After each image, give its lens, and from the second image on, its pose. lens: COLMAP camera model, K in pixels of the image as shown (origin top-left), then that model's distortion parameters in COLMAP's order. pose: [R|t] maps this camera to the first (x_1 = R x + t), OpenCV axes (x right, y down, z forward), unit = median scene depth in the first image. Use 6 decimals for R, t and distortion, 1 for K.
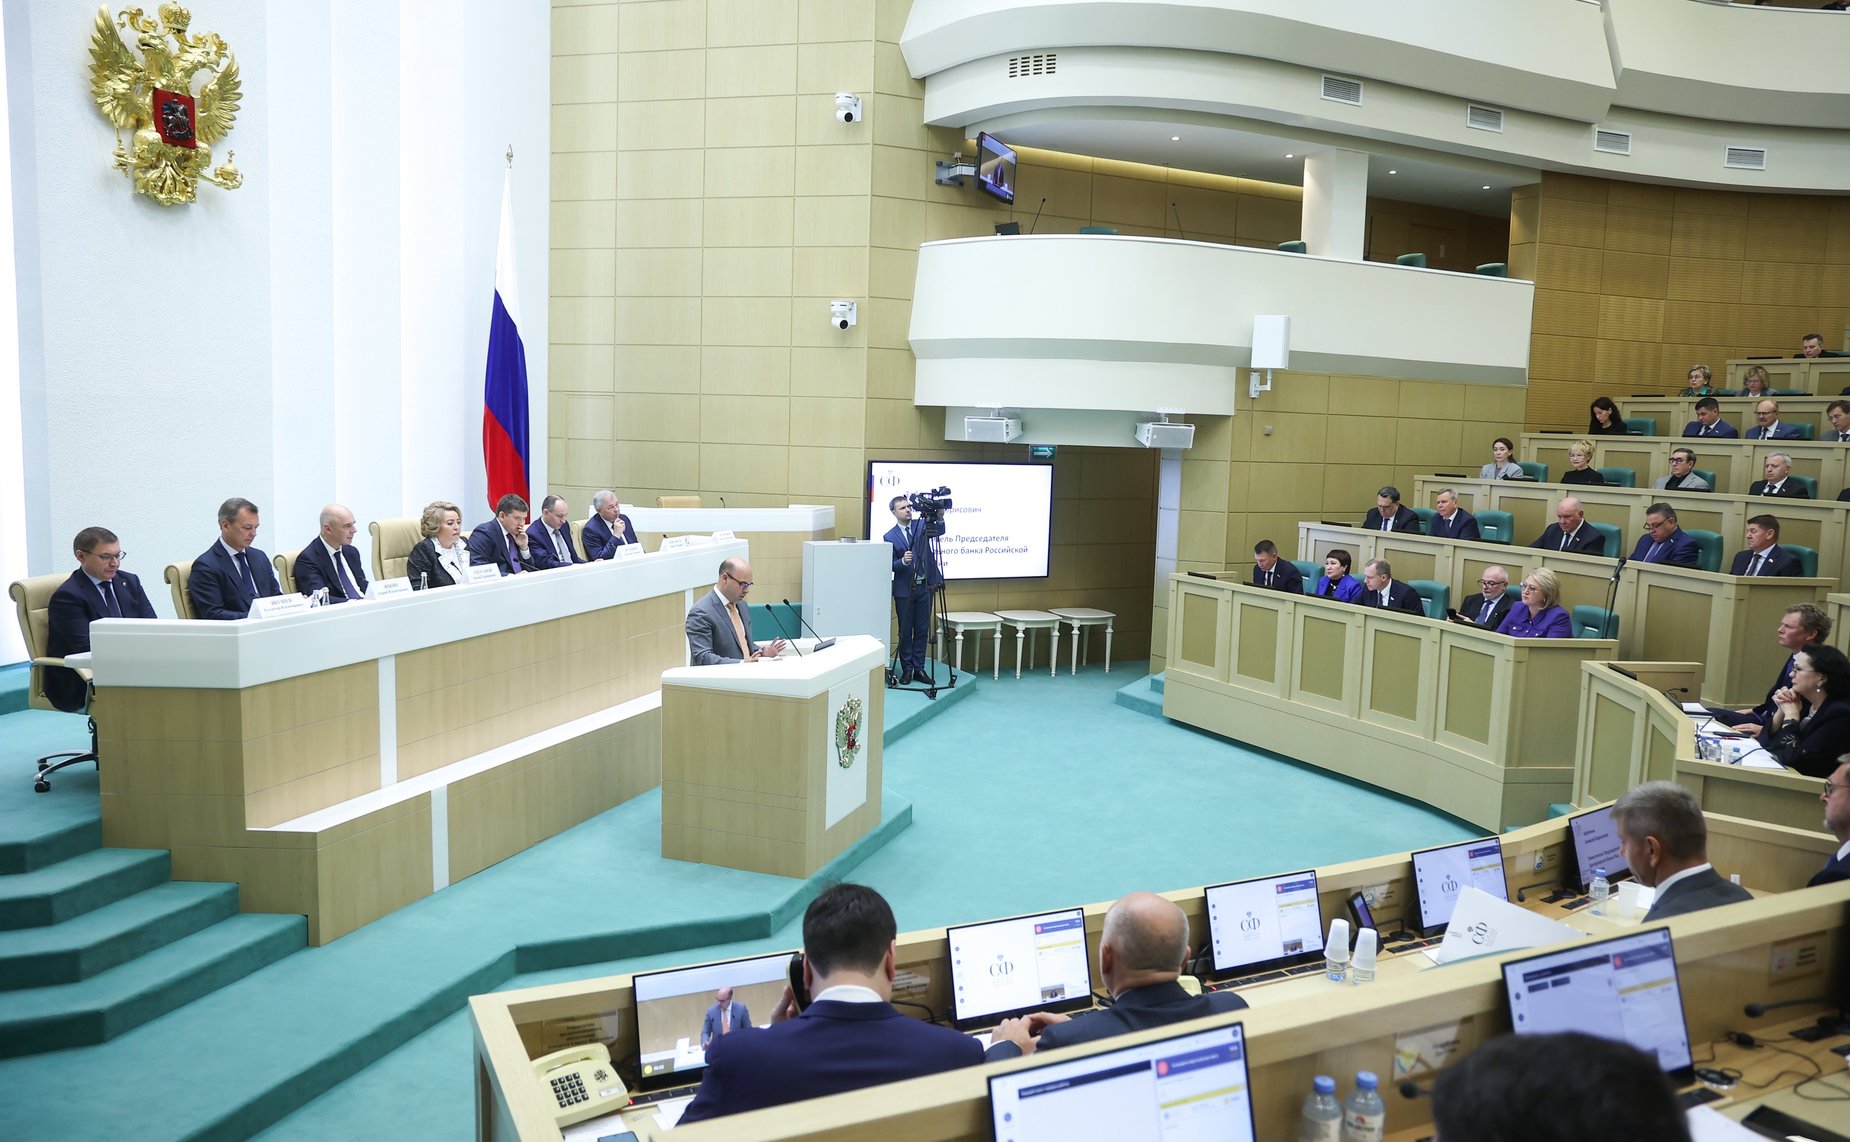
lens RADIAL K [[1366.0, 0, 927.0], [0, 1366.0, 570.7], [0, 0, 1]] dist [-0.071285, 0.067669]
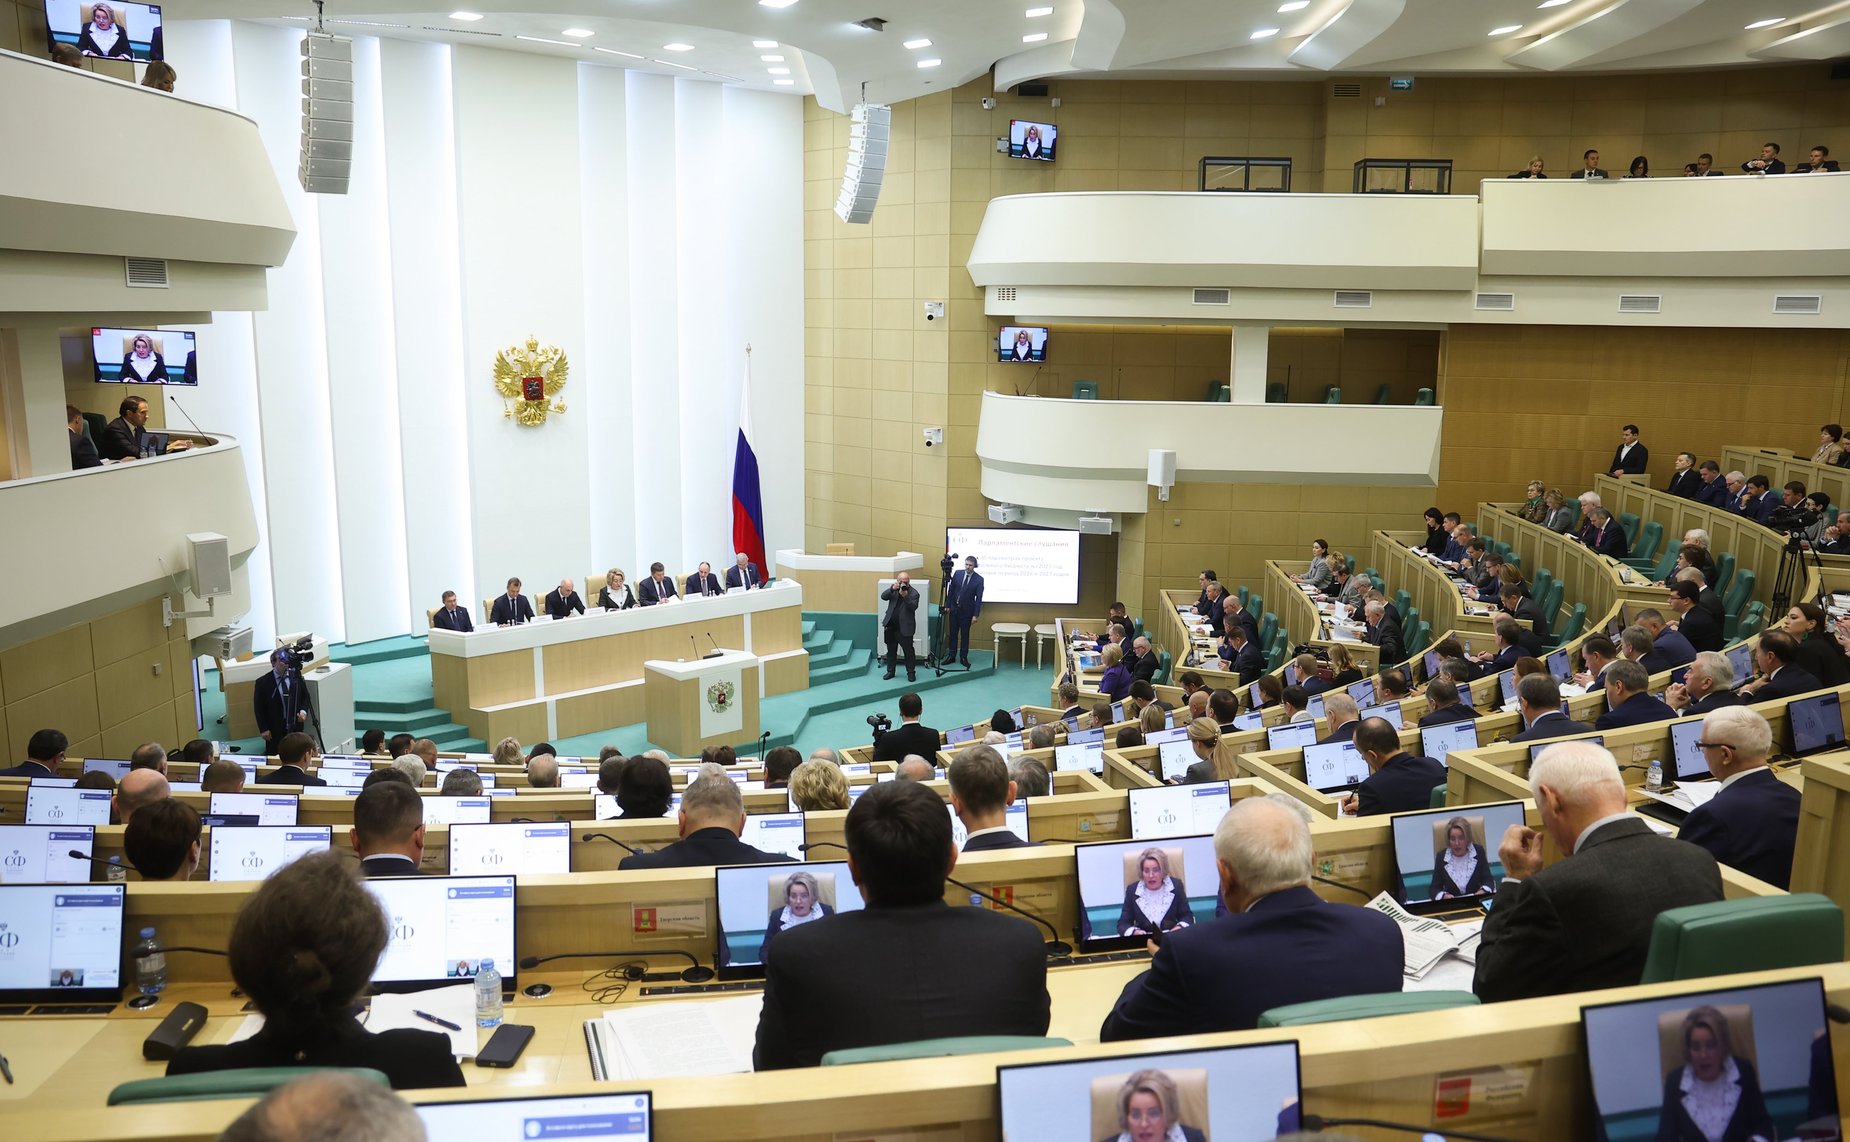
lens RADIAL K [[1414.7, 0, 937.3], [0, 1414.7, 565.5], [0, 0, 1]] dist [-0.048259, 0.004464]
pose [[0.865565, 0.070076, -0.495870, 0.819511], [-0.038945, 0.996582, 0.072856, -0.164326], [0.499280, -0.043750, 0.865335, -0.479006]]
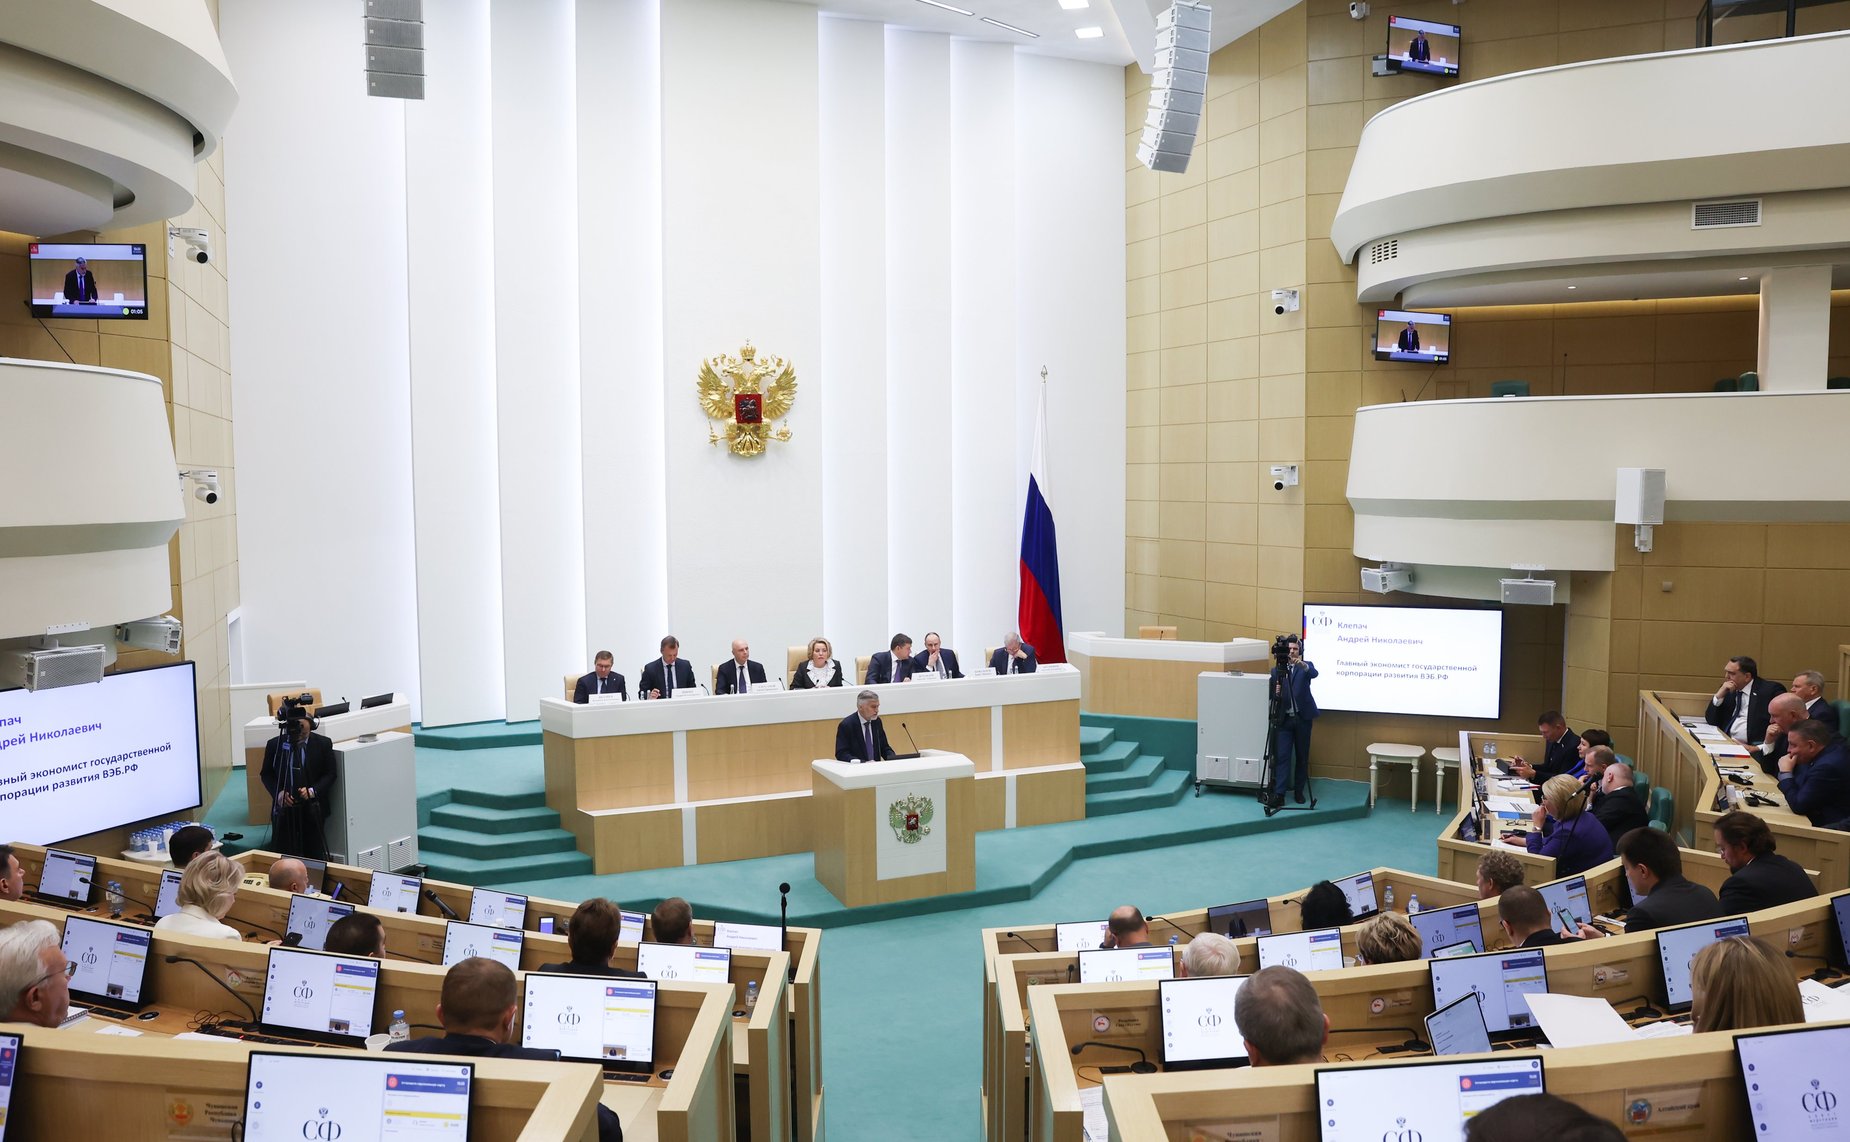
lens RADIAL K [[1300.6, 0, 917.5], [0, 1300.6, 573.7], [0, 0, 1]] dist [-0.112335, 0.094373]
pose [[0.650499, 0.023009, -0.759158, 0.593870], [-0.055598, 0.998302, -0.017383, -0.071510], [0.757469, 0.053515, 0.650674, 0.053864]]
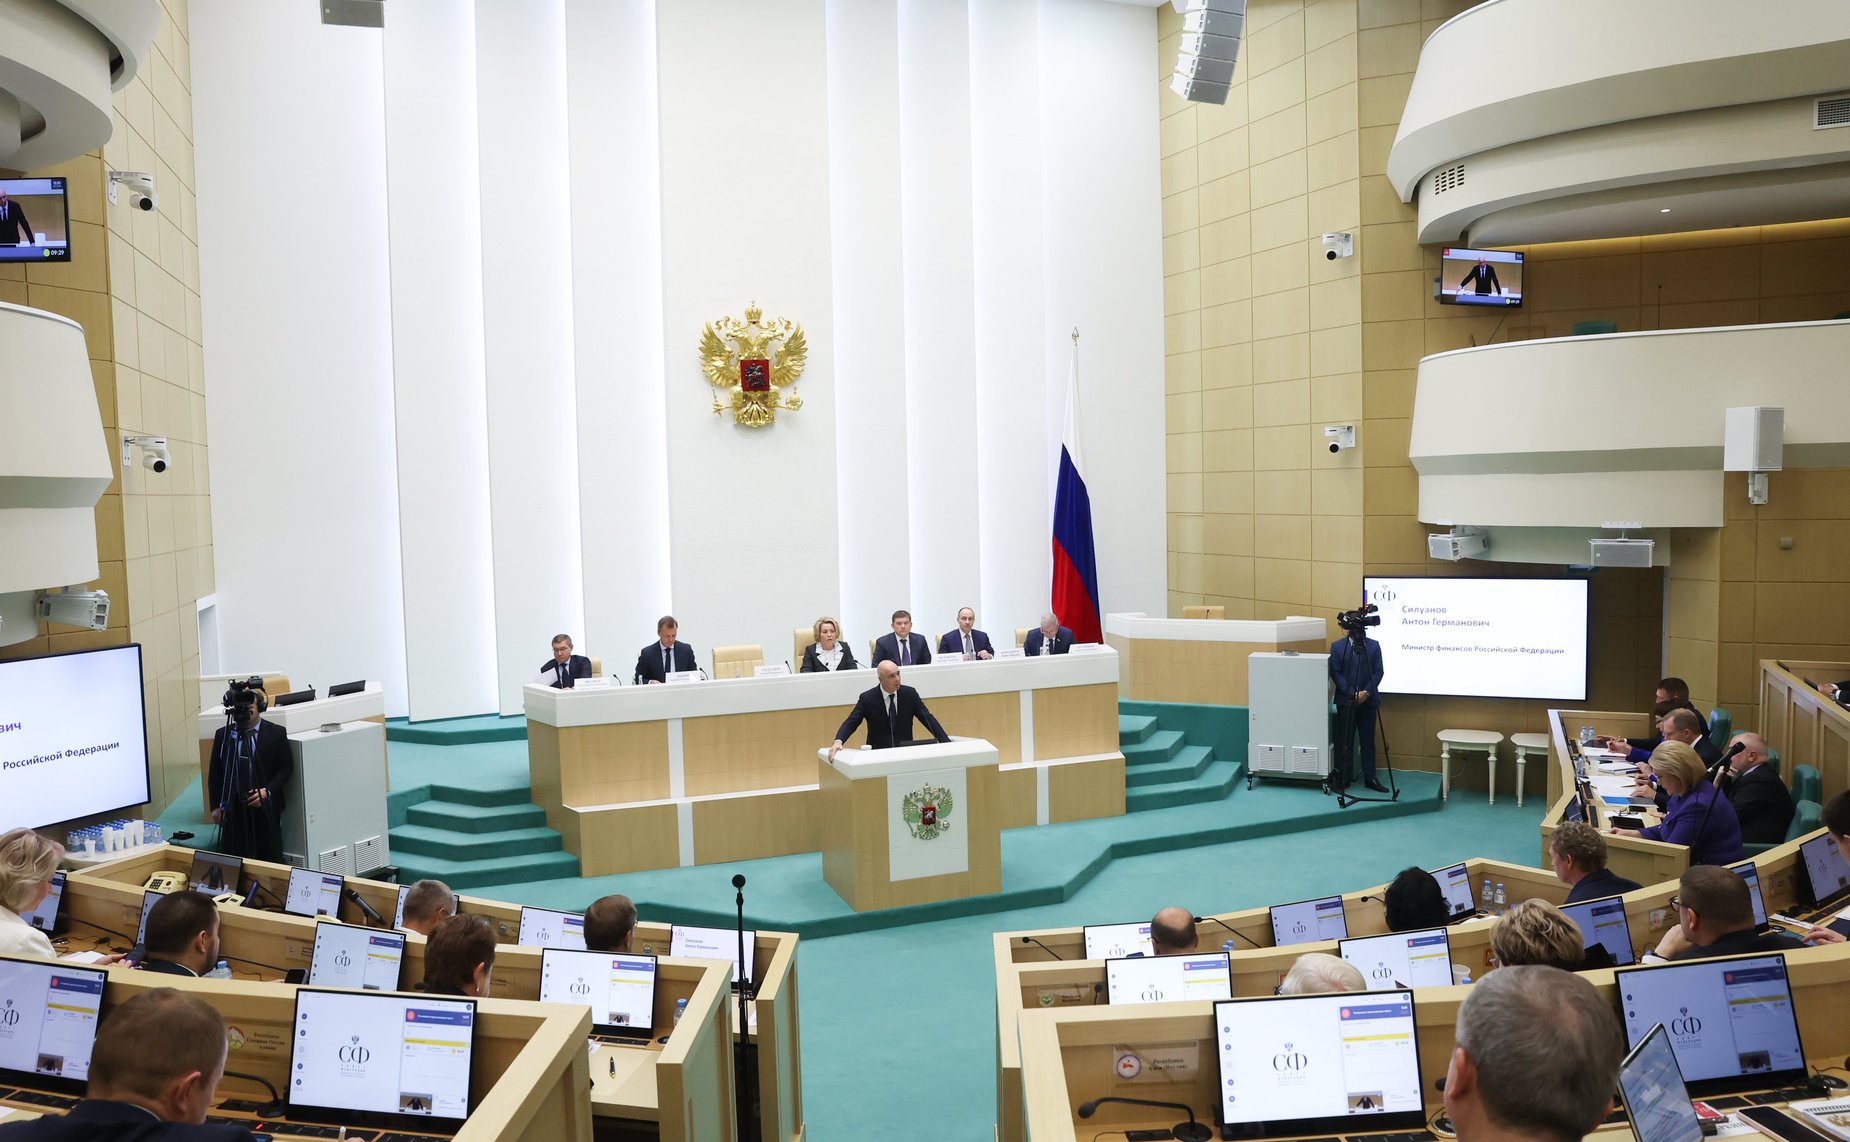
lens RADIAL K [[1305.8, 0, 902.4], [0, 1305.8, 571.3], [0, 0, 1]] dist [-0.111647, 0.090215]
pose [[0.616977, 0.007814, -0.786942, 0.538969], [-0.042750, 0.998807, -0.023599, -0.048025], [0.785819, 0.048202, 0.616575, 0.123544]]
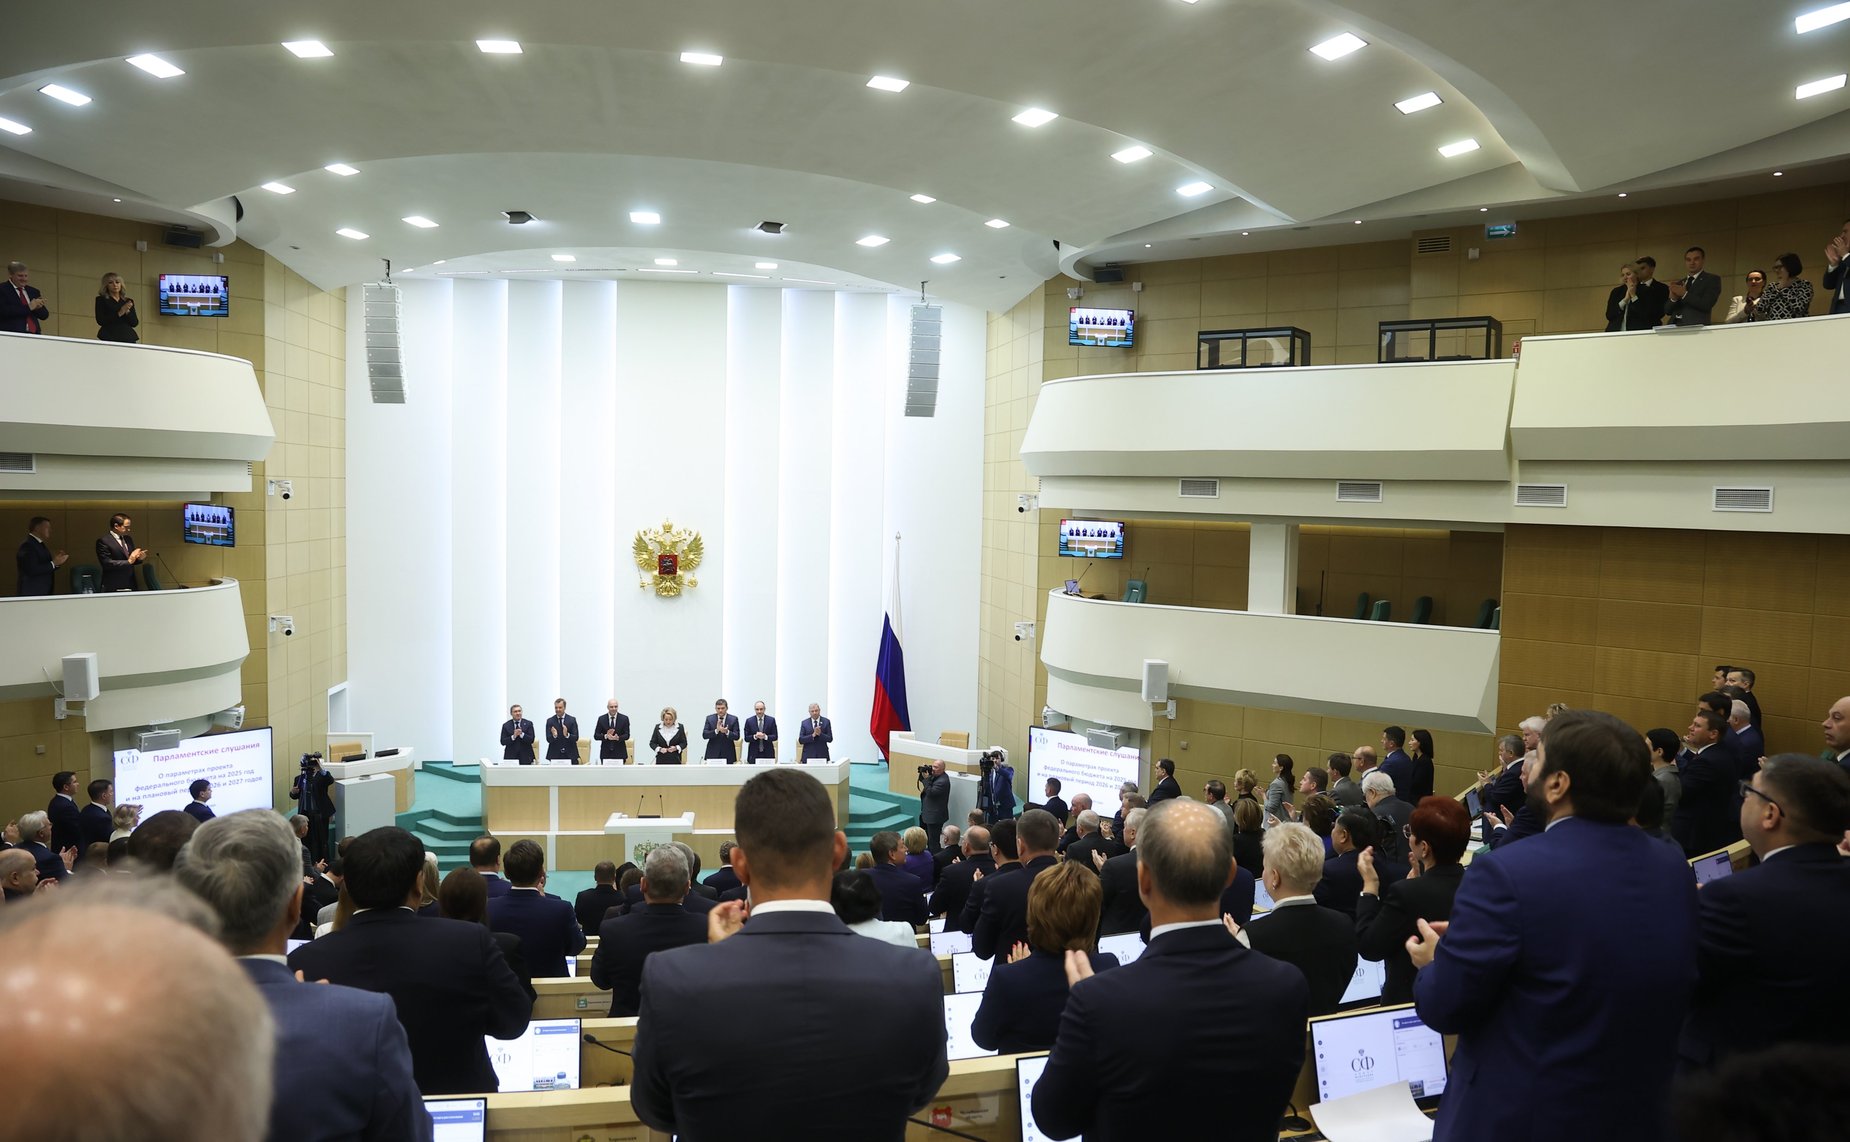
lens RADIAL K [[1278.8, 0, 929.0], [0, 1278.8, 577.2], [0, 0, 1]] dist [-0.102645, 0.075722]
pose [[0.448435, 0.038112, -0.893003, 1.252637], [-0.103904, 0.994540, -0.009732, -0.232804], [0.887756, 0.097150, 0.449946, 0.239436]]
